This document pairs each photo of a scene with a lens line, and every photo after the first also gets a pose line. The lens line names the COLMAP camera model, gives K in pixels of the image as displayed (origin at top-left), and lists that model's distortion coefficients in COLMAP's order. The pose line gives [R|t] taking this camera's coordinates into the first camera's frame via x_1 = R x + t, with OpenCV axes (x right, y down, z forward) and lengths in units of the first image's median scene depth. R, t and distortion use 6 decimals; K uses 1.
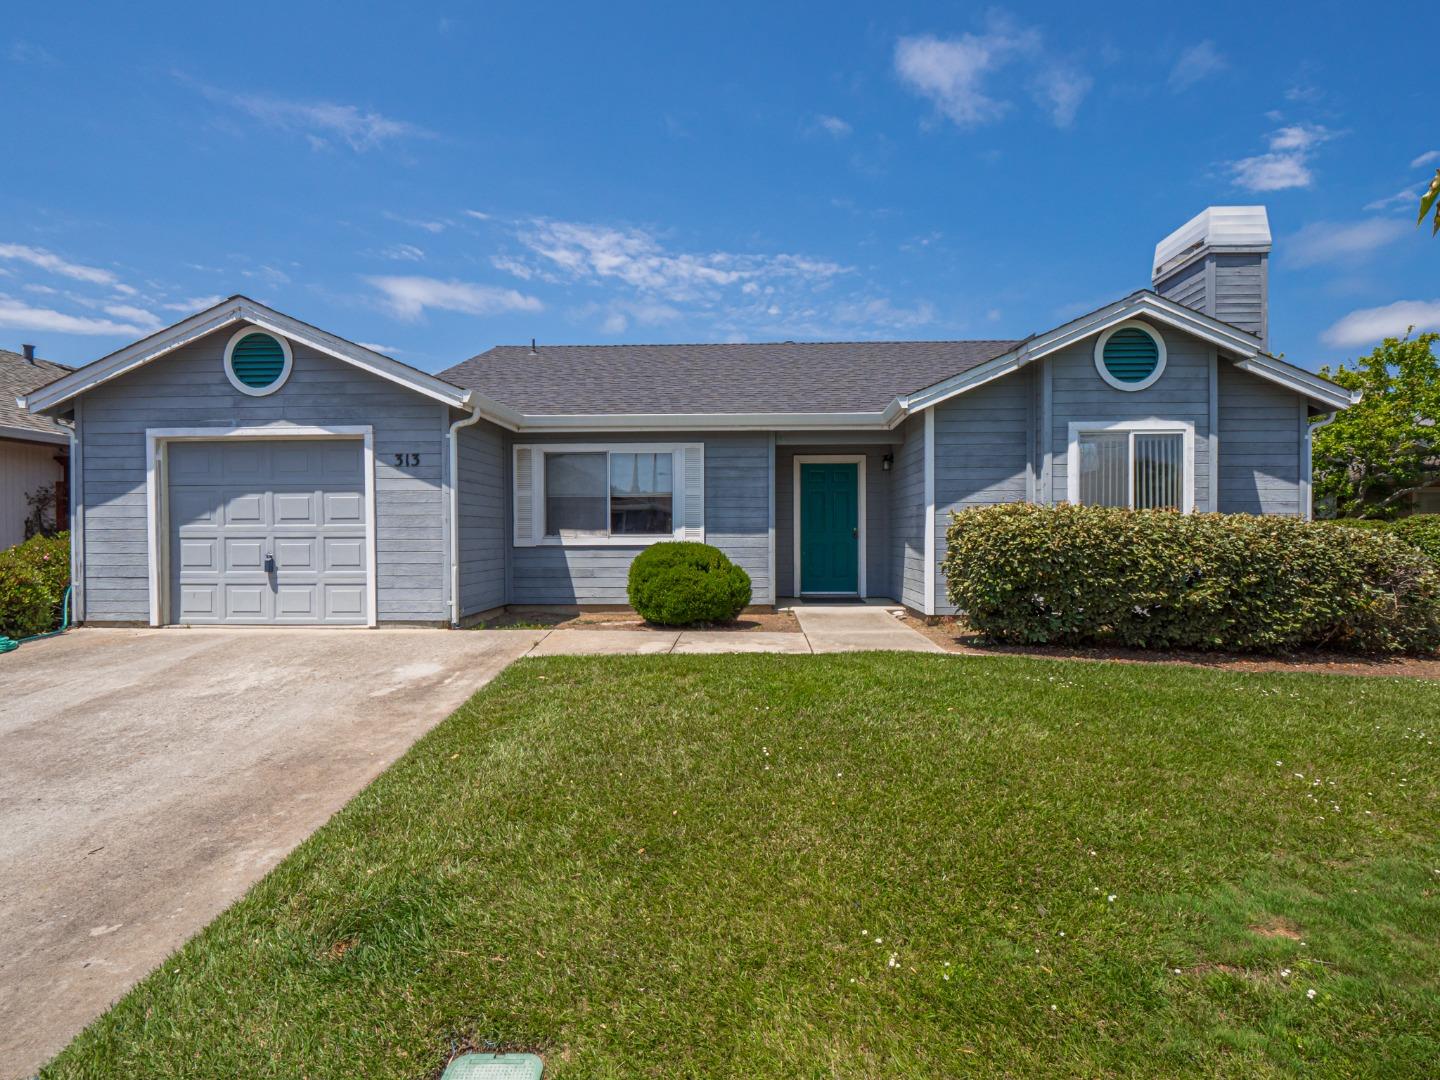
lens RADIAL K [[699.7, 0, 723.6], [0, 699.7, 543.8], [0, 0, 1]] dist [-0.009527, -0.000800]
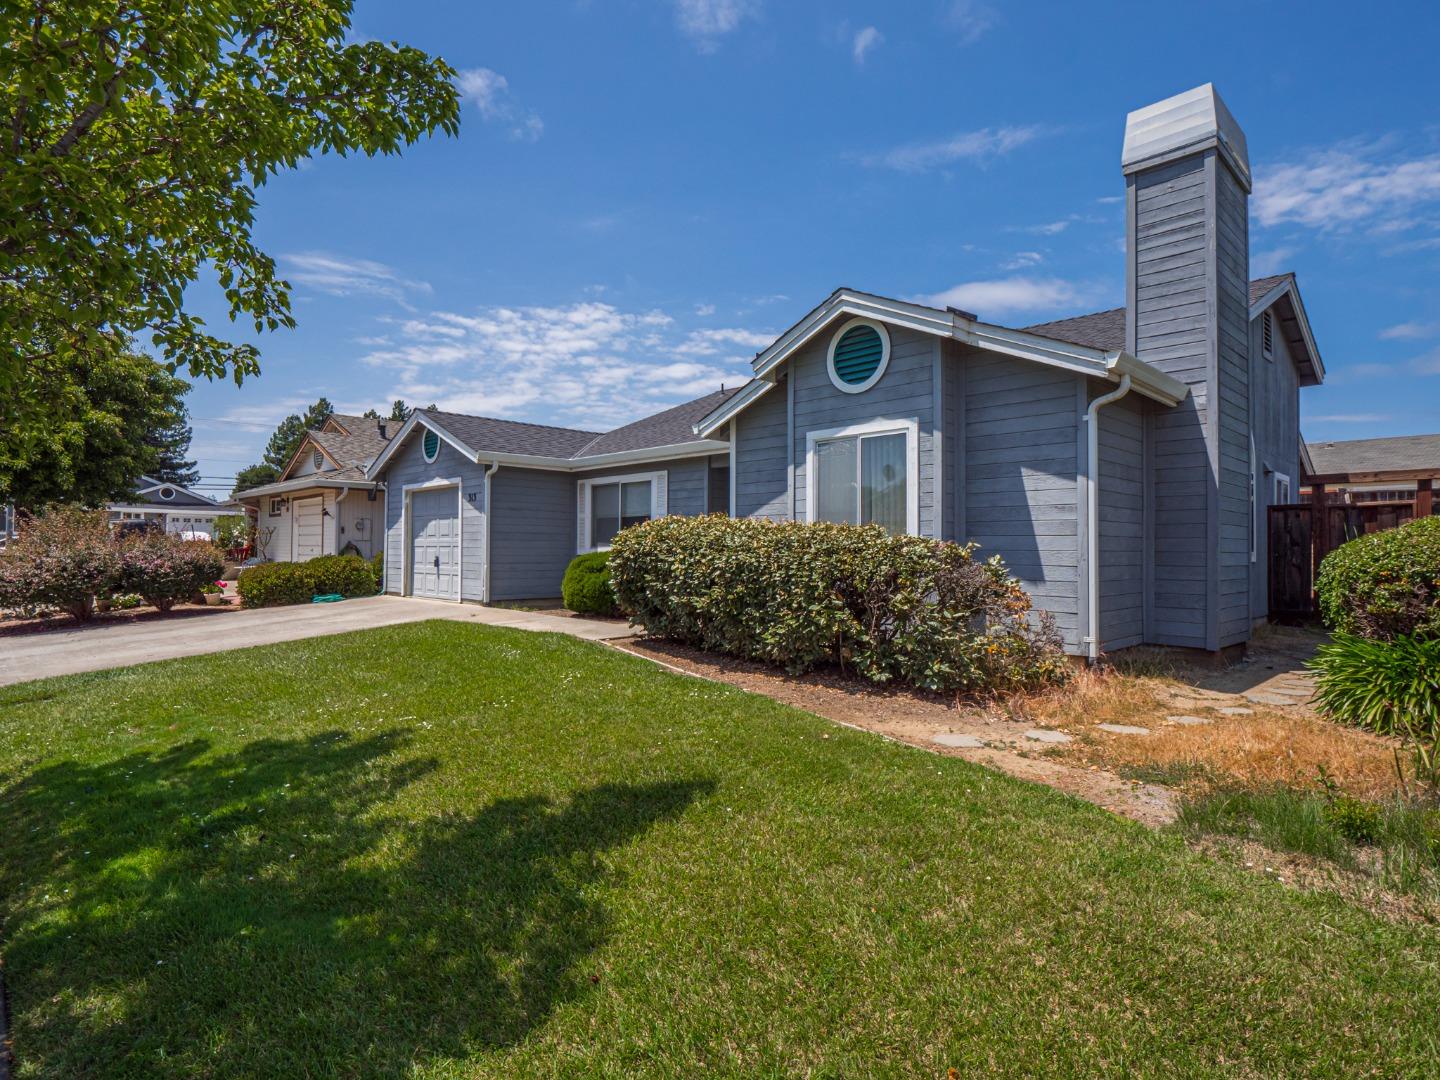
lens RADIAL K [[760.4, 0, 720.0], [0, 760.4, 540.0], [0, 0, 1]] dist [-0.004457, -0.001857]
pose [[0.727380, -0.001813, -0.686232, 1.116297], [-0.020255, 0.999504, -0.024110, 0.006144], [0.685936, 0.031437, 0.726983, 0.135732]]
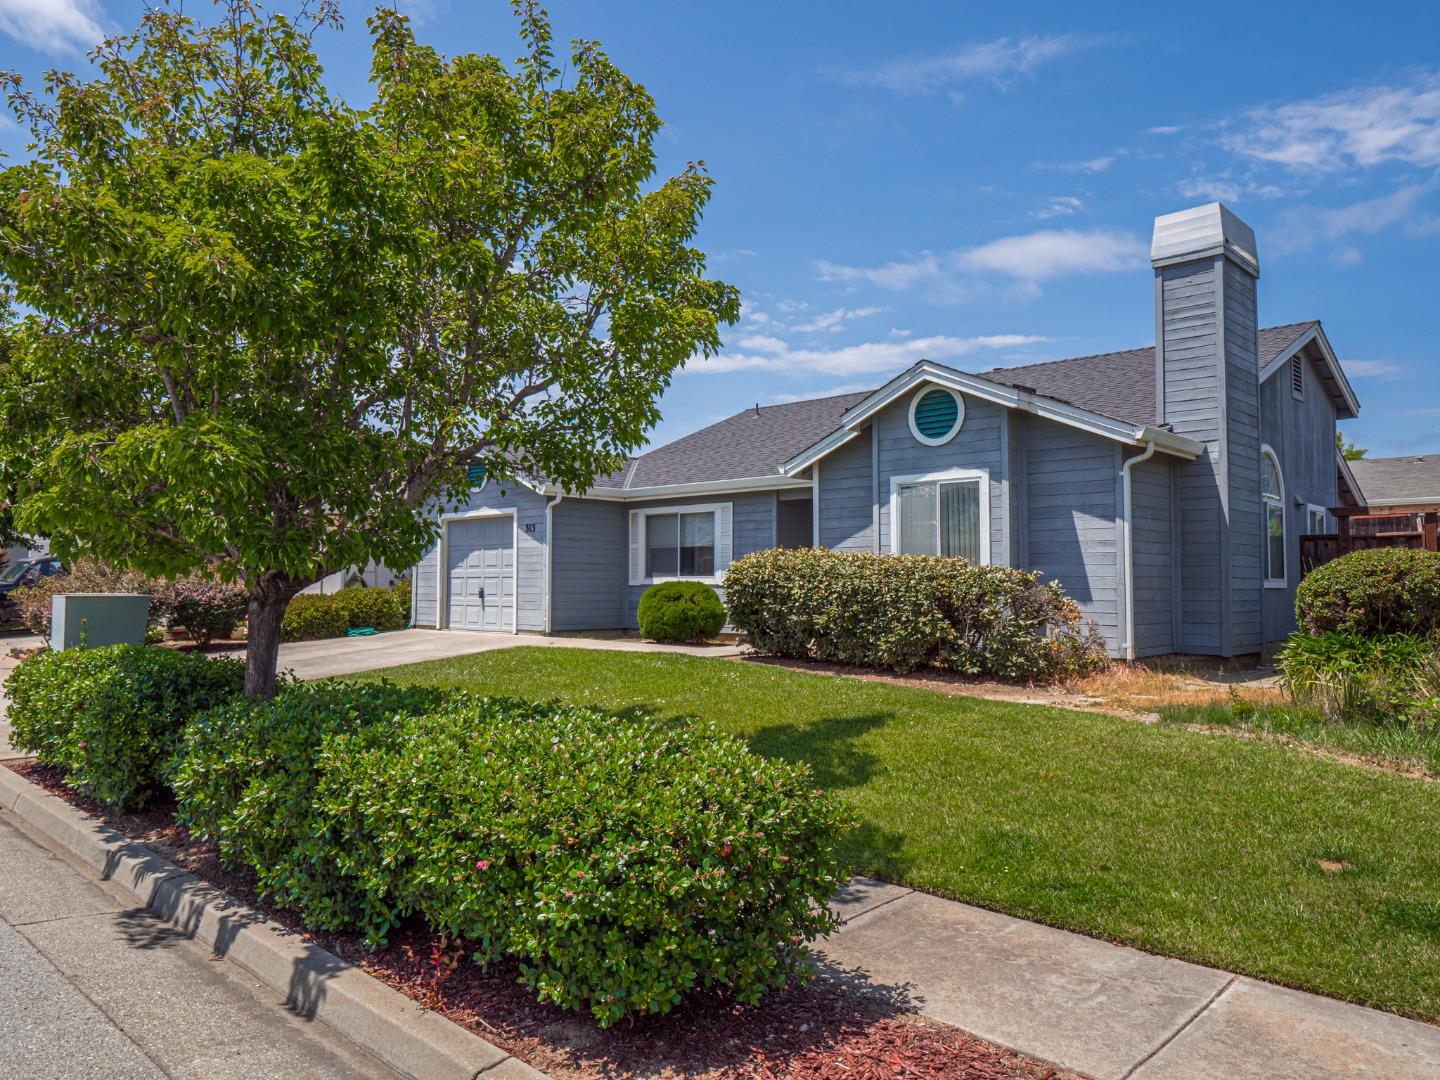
lens RADIAL K [[1000.8, 0, 720.0], [0, 1000.8, 540.0], [0, 0, 1]] dist [-0.003572, 0.001406]
pose [[0.753510, -0.024391, -0.656984, 1.332039], [-0.015763, 0.998354, -0.055144, 0.024493], [0.657248, 0.051907, 0.751885, -0.409520]]
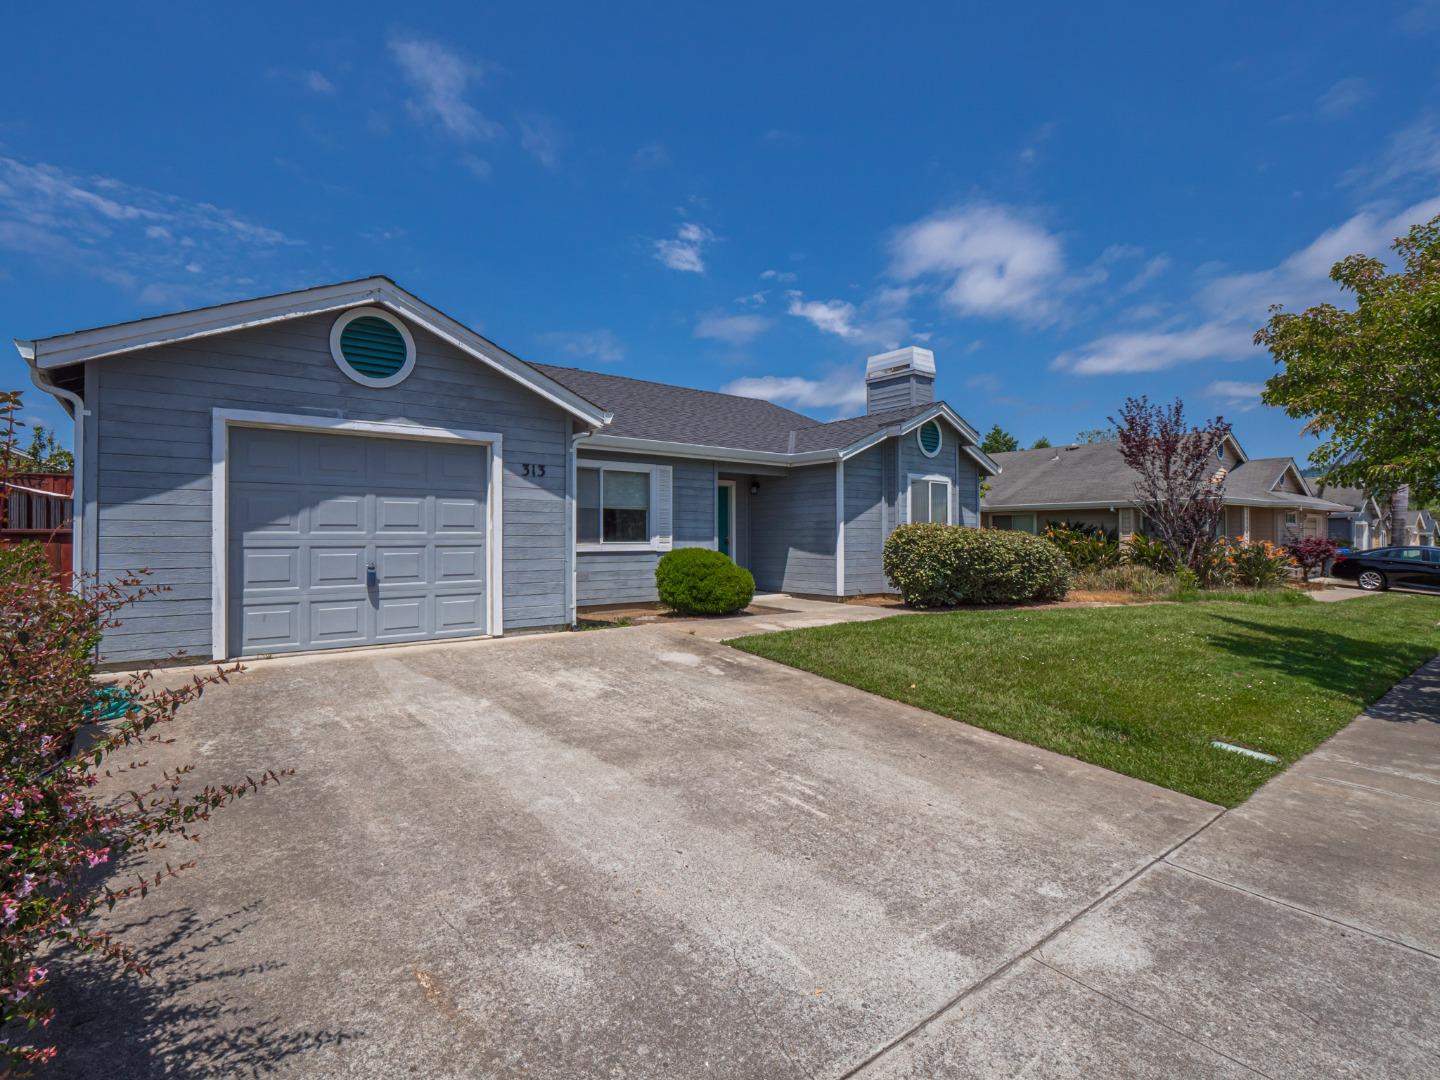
lens RADIAL K [[689.8, 0, 697.4], [0, 689.8, 537.4], [0, 0, 1]] dist [-0.008125, -0.001624]
pose [[0.773729, 0.002793, 0.633510, -0.894930], [0.008301, 0.999860, -0.014547, -0.004065], [-0.633462, 0.016514, 0.773598, 0.059879]]
